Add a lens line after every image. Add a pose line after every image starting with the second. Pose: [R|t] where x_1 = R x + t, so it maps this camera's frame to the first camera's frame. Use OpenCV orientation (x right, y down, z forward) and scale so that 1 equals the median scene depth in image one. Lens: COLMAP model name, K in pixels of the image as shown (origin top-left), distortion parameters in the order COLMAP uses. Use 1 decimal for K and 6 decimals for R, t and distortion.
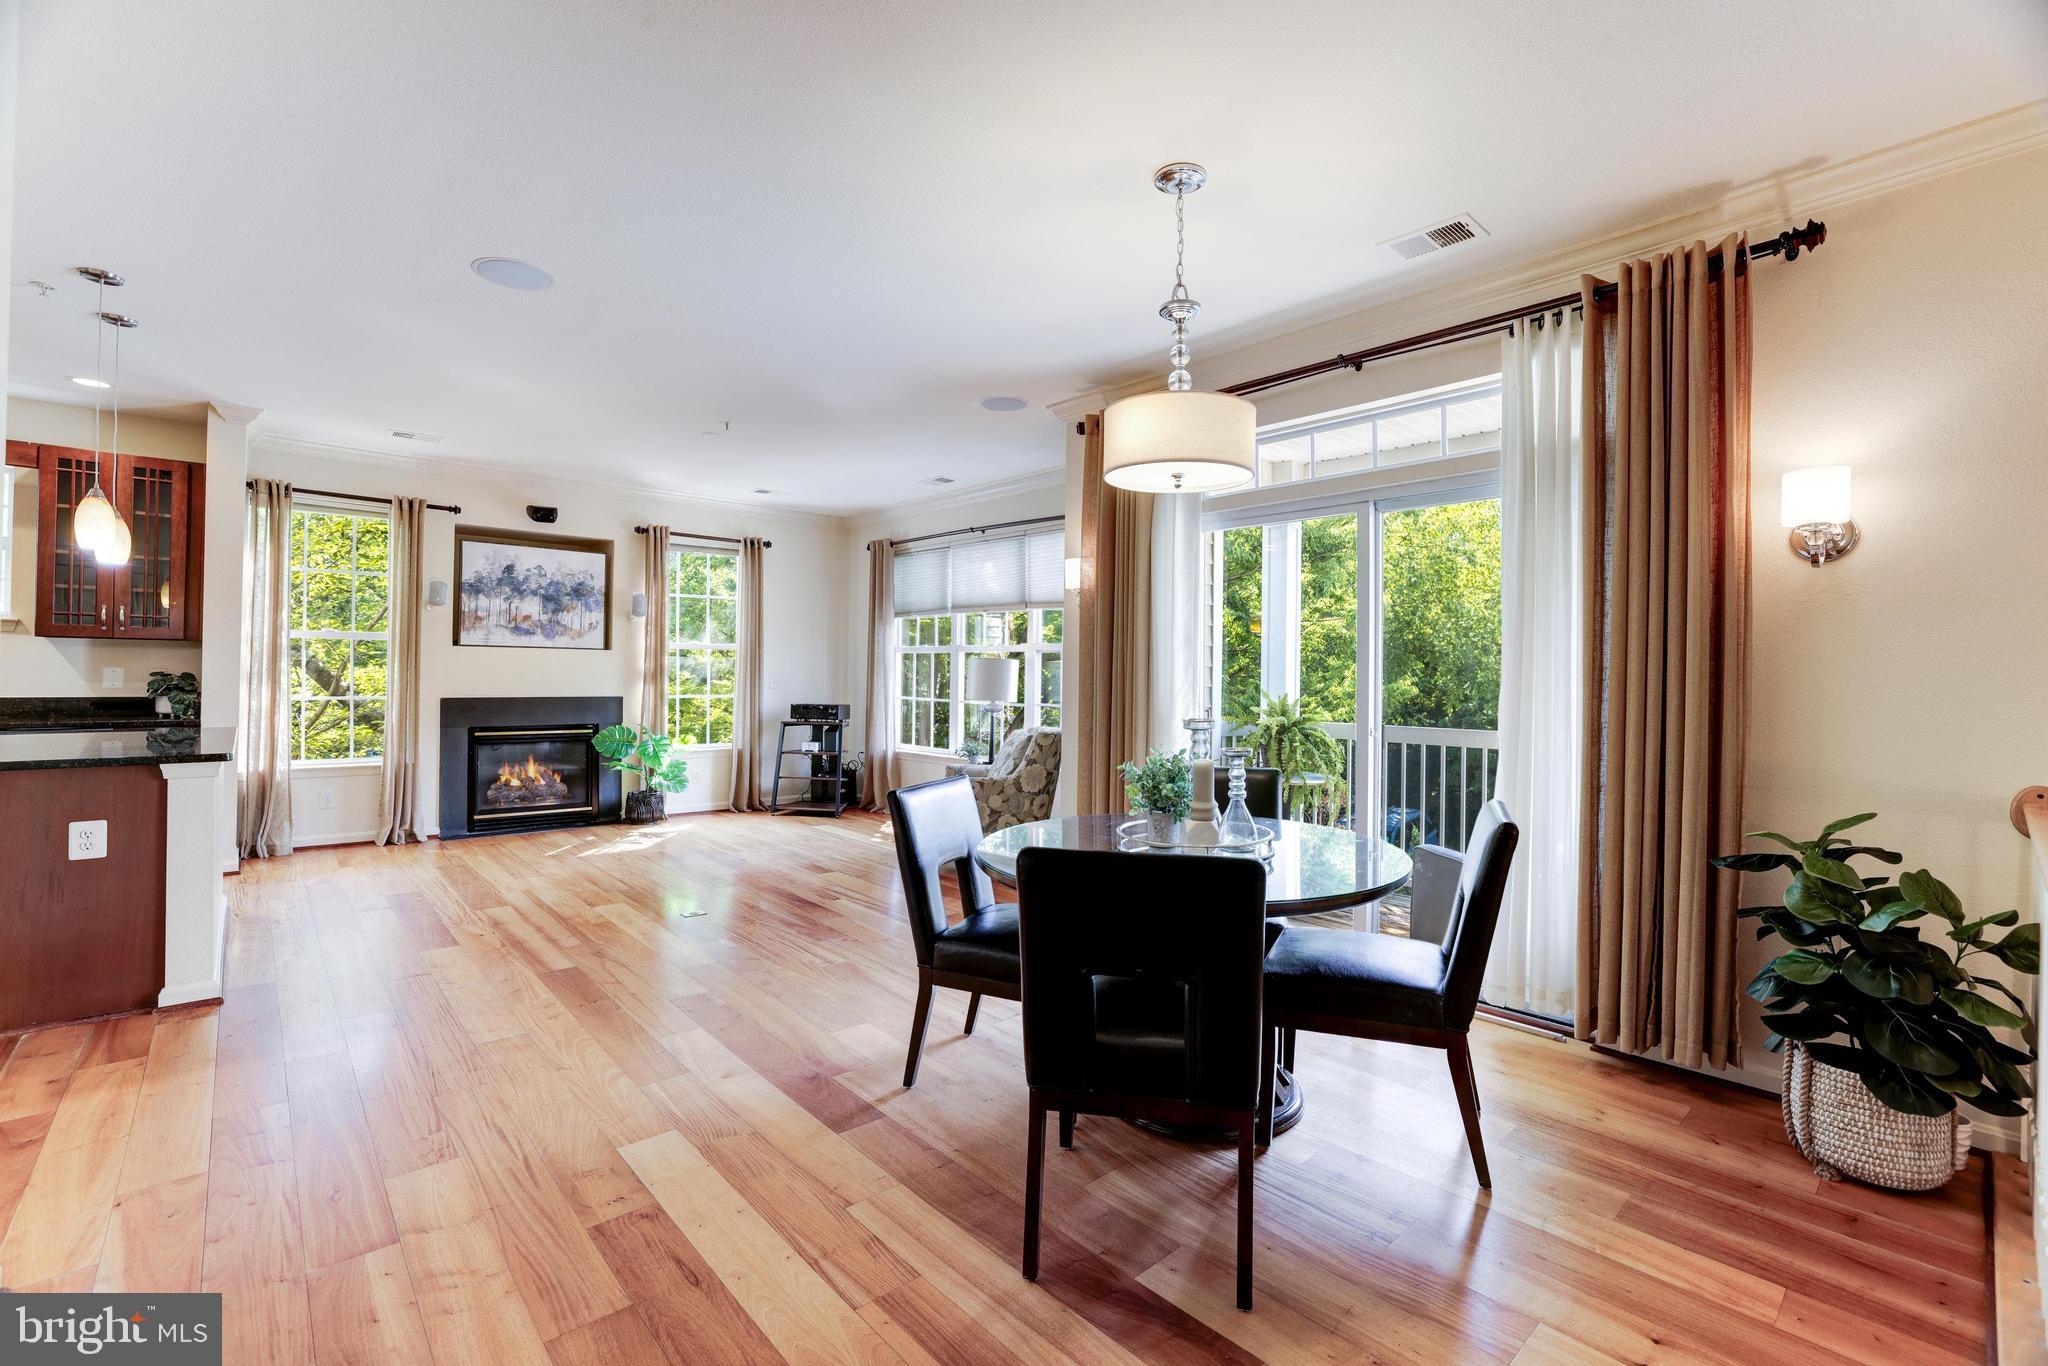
lens RADIAL K [[889.8, 0, 1022.1], [0, 889.8, 667.1], [0, 0, 1]] dist [-0.040588, 0.009807]
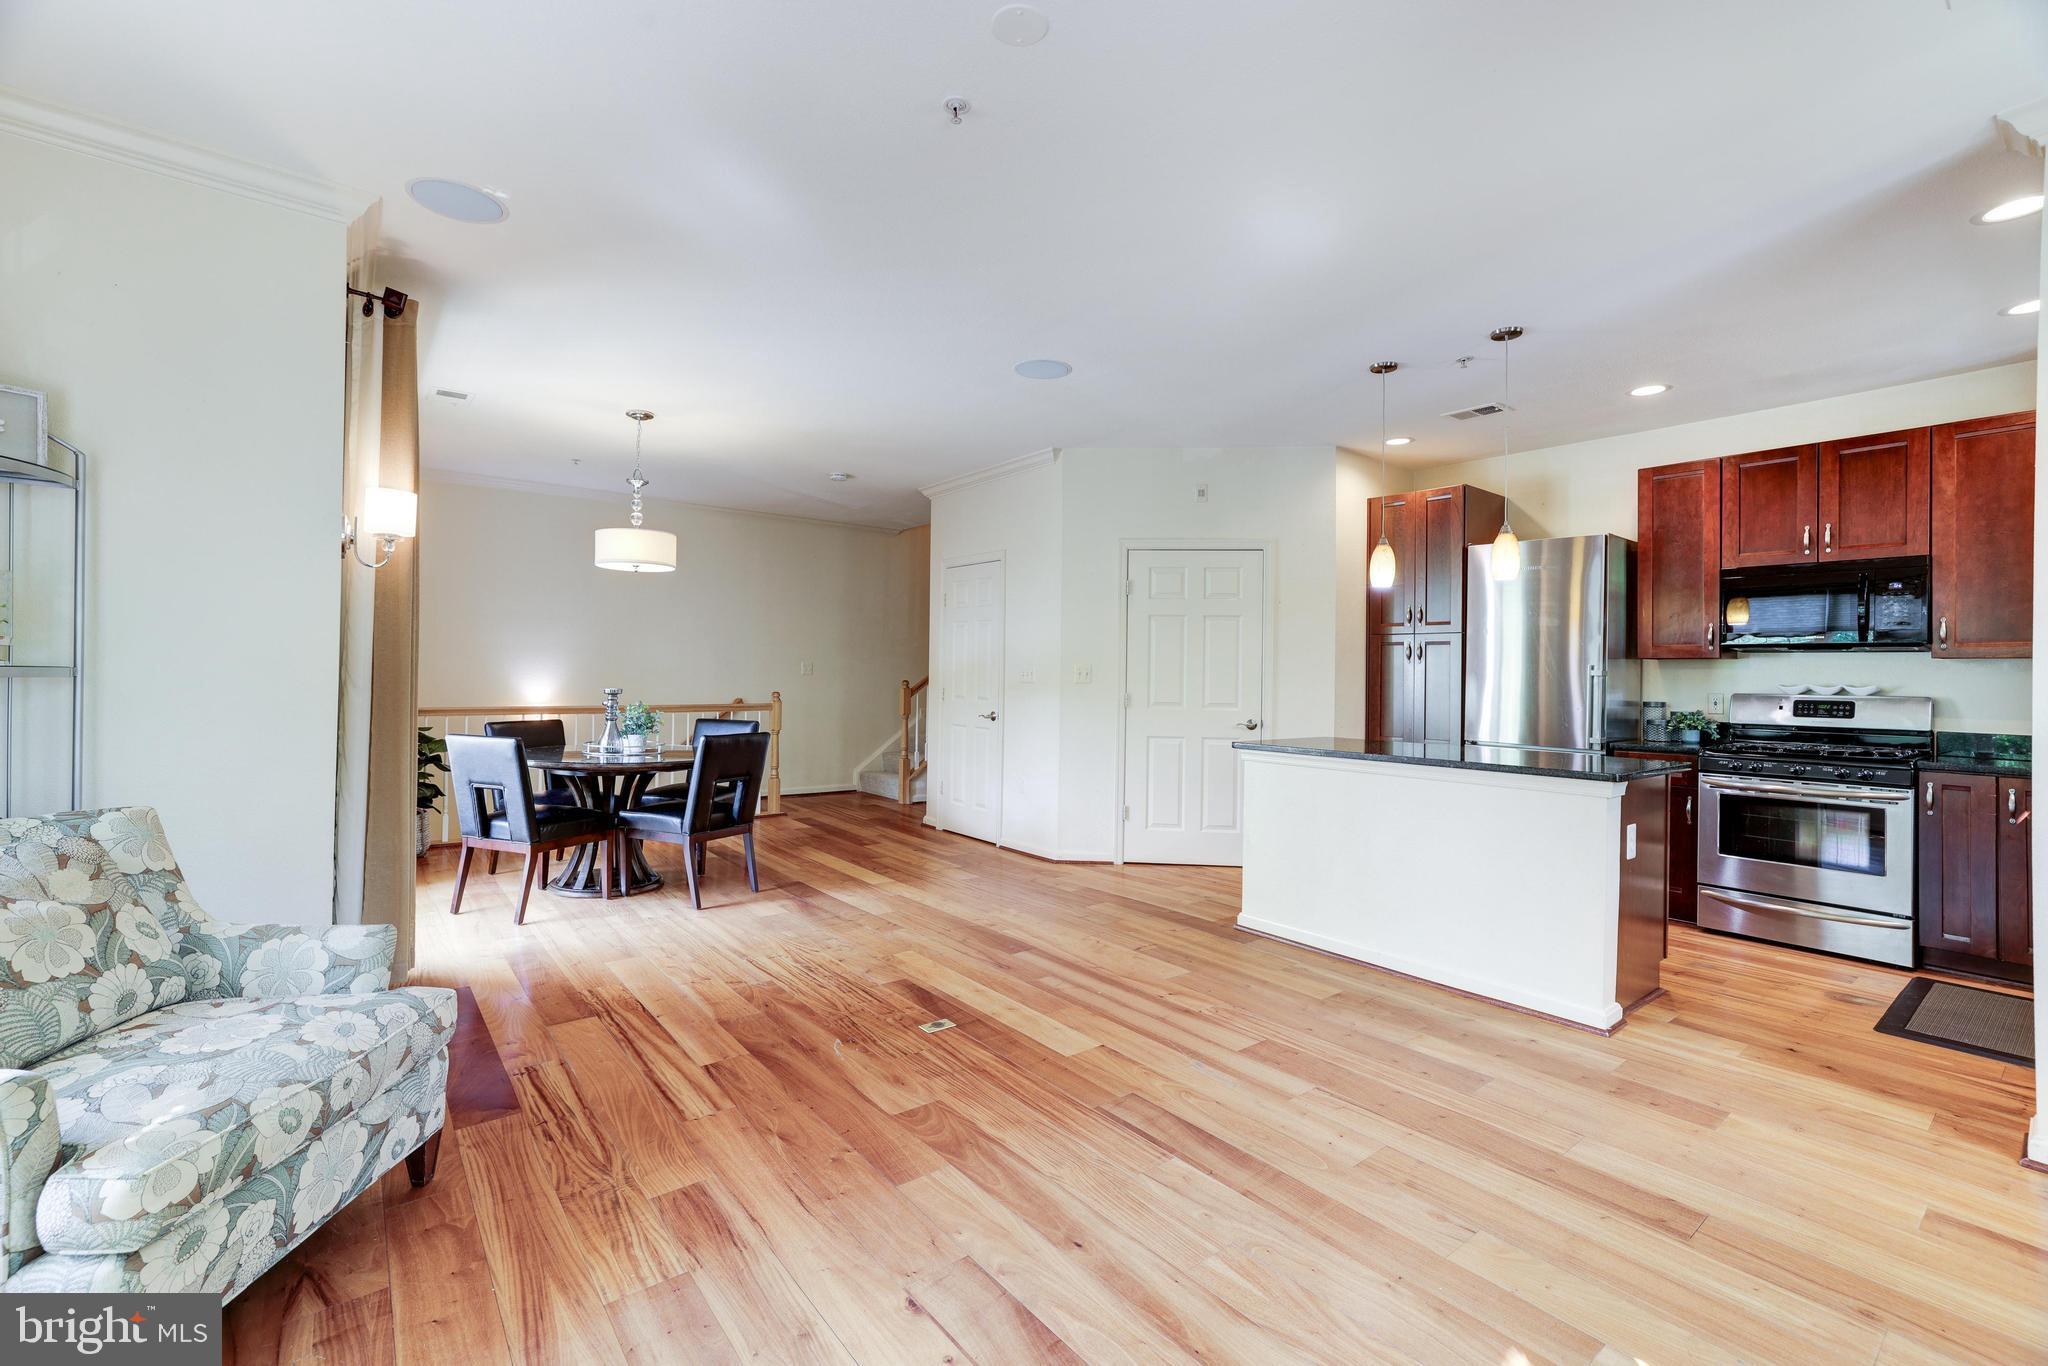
lens RADIAL K [[889.8, 0, 1029.6], [0, 889.8, 676.5], [0, 0, 1]] dist [-0.040588, 0.009807]
pose [[-0.997795, -0.029706, 0.059348, -0.315034], [-0.029931, 0.999548, -0.002916, 0.005204], [-0.059235, -0.004686, -0.998233, 1.112374]]
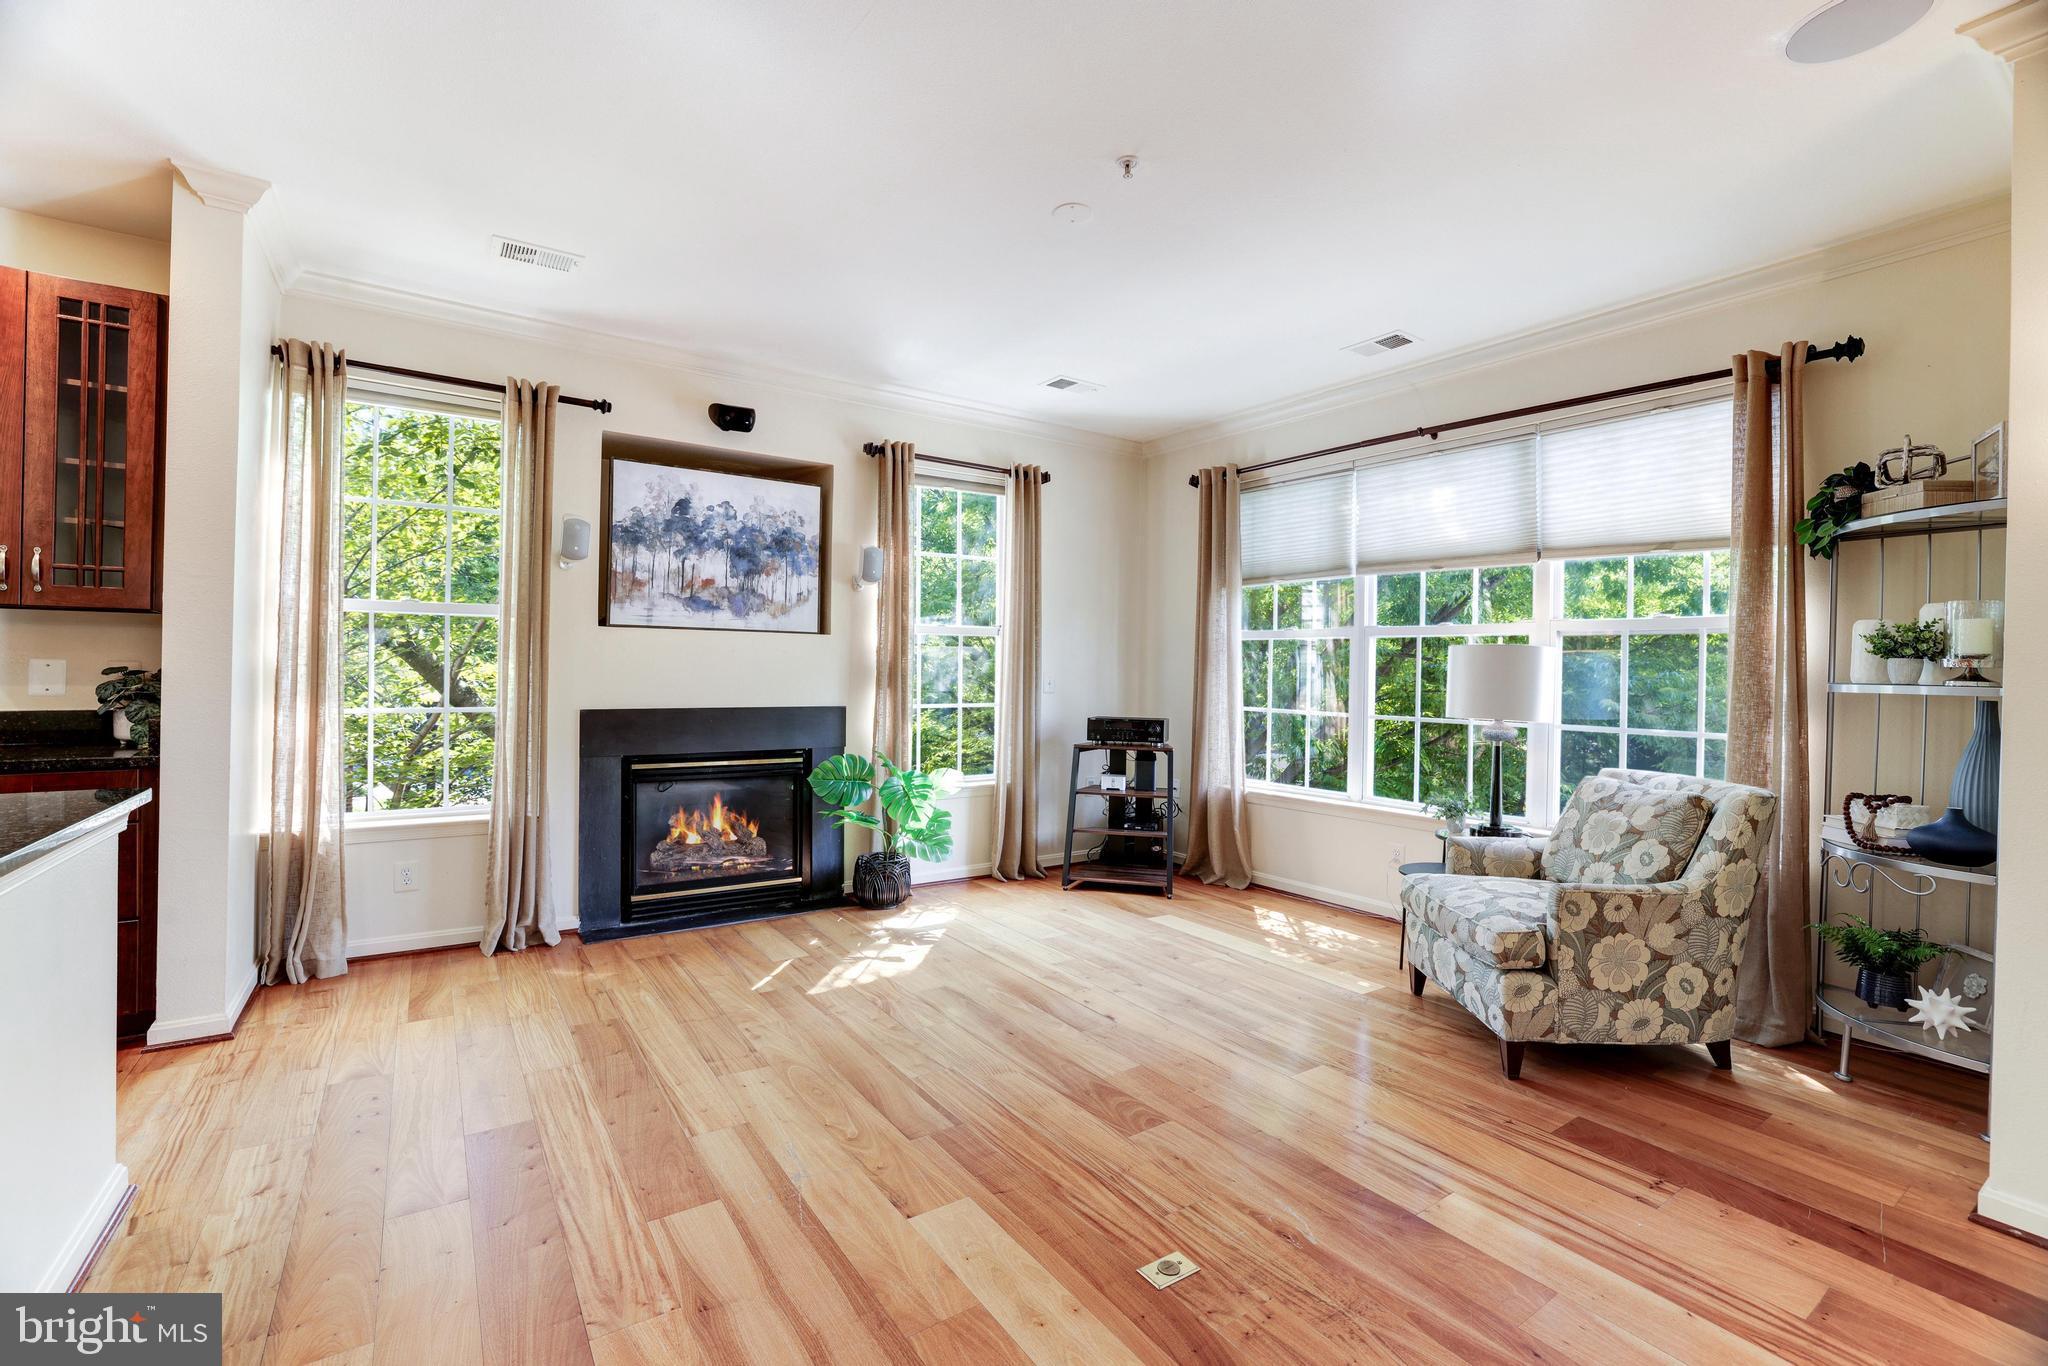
lens RADIAL K [[889.8, 0, 1025.7], [0, 889.8, 667.1], [0, 0, 1]] dist [-0.040588, 0.009807]
pose [[0.992143, 0.001170, -0.125102, -0.256776], [-0.000798, 0.999995, 0.003021, 0.002642], [0.125105, -0.002898, 0.992139, 0.395317]]
